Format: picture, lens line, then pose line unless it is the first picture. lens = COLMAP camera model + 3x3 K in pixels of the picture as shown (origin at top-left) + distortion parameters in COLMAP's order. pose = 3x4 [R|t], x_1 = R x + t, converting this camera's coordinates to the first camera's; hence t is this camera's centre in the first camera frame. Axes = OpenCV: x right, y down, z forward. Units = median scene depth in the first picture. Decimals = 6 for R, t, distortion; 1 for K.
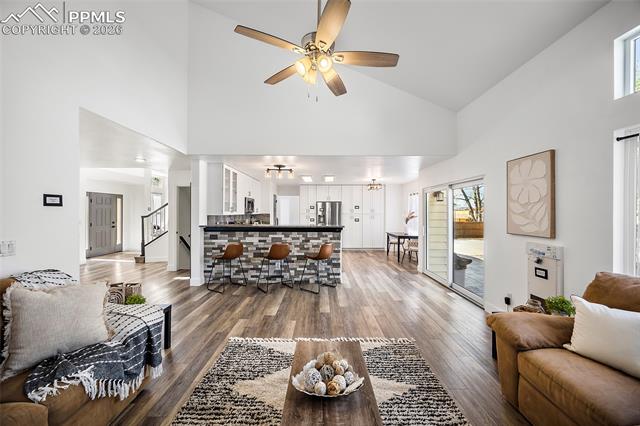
lens RADIAL K [[251.7, 0, 321.8], [0, 251.7, 212.9], [0, 0, 1]] dist [0.003136, -0.000122]
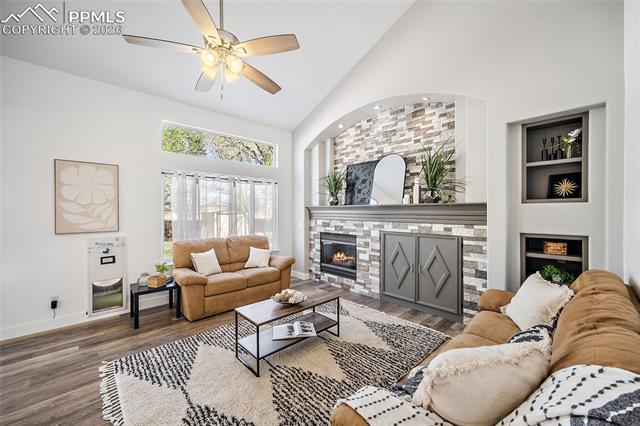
lens RADIAL K [[251.7, 0, 320.5], [0, 251.7, 212.6], [0, 0, 1]] dist [0.003136, -0.000122]
pose [[-0.684862, -0.003577, 0.728664, -0.780495], [-0.000640, 0.999991, 0.004307, -0.005377], [-0.728673, 0.002484, -0.684858, 1.088858]]
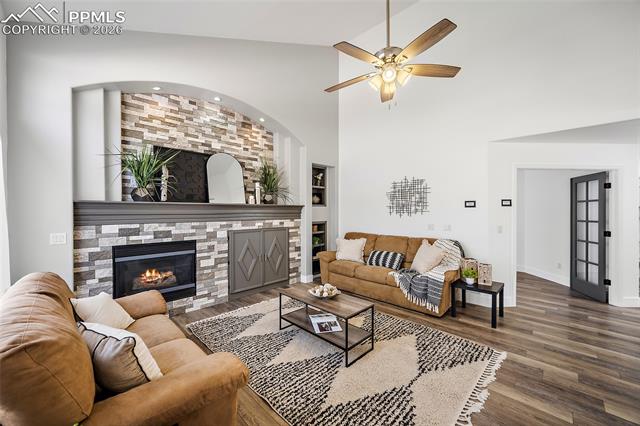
lens RADIAL K [[251.7, 0, 322.1], [0, 251.7, 212.2], [0, 0, 1]] dist [0.003136, -0.000122]
pose [[-0.702753, 0.004961, -0.711417, 0.750489], [0.001526, 0.999984, 0.005466, -0.004088], [0.711433, 0.002756, -0.702749, 1.218416]]
